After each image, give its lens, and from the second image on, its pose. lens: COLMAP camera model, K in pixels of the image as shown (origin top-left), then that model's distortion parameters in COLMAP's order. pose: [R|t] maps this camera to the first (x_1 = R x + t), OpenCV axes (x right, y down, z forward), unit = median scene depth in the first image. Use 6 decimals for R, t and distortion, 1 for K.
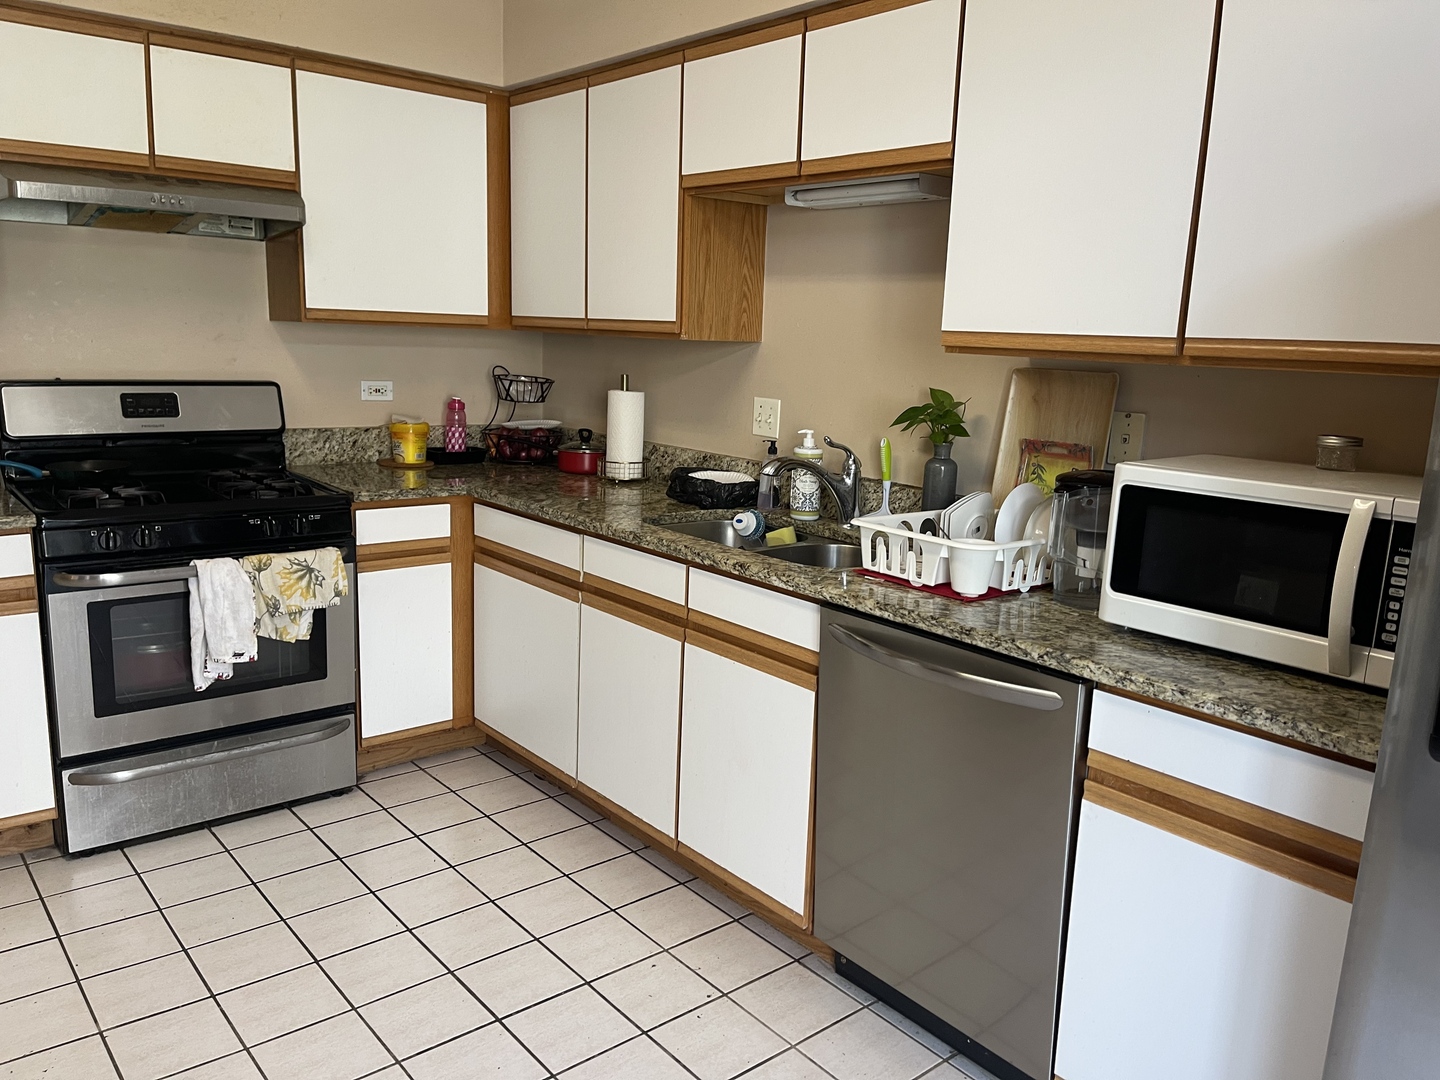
lens RADIAL K [[1086.6, 0, 717.5], [0, 1086.6, 545.3], [0, 0, 1]] dist [0.069472, -0.099524]
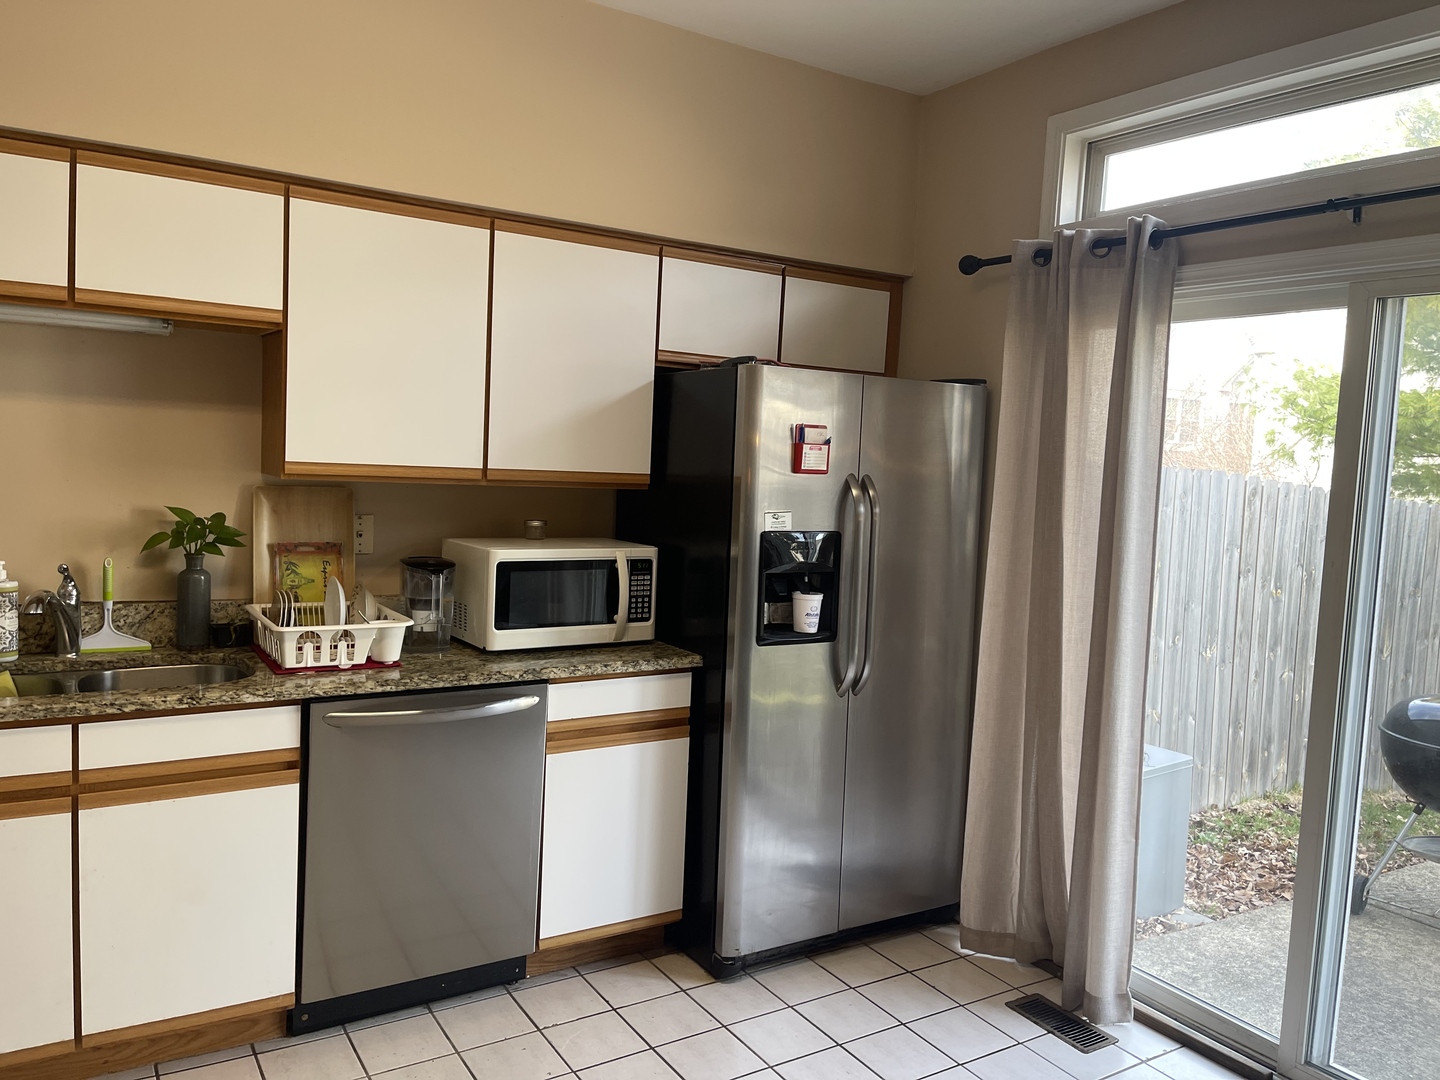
lens RADIAL K [[1086.6, 0, 718.8], [0, 1086.6, 536.4], [0, 0, 1]] dist [0.069472, -0.099524]
pose [[0.129271, -0.104999, 0.986035, -0.979531], [0.151444, 0.984803, 0.085014, -0.152380], [-0.979976, 0.138339, 0.143208, 0.387610]]
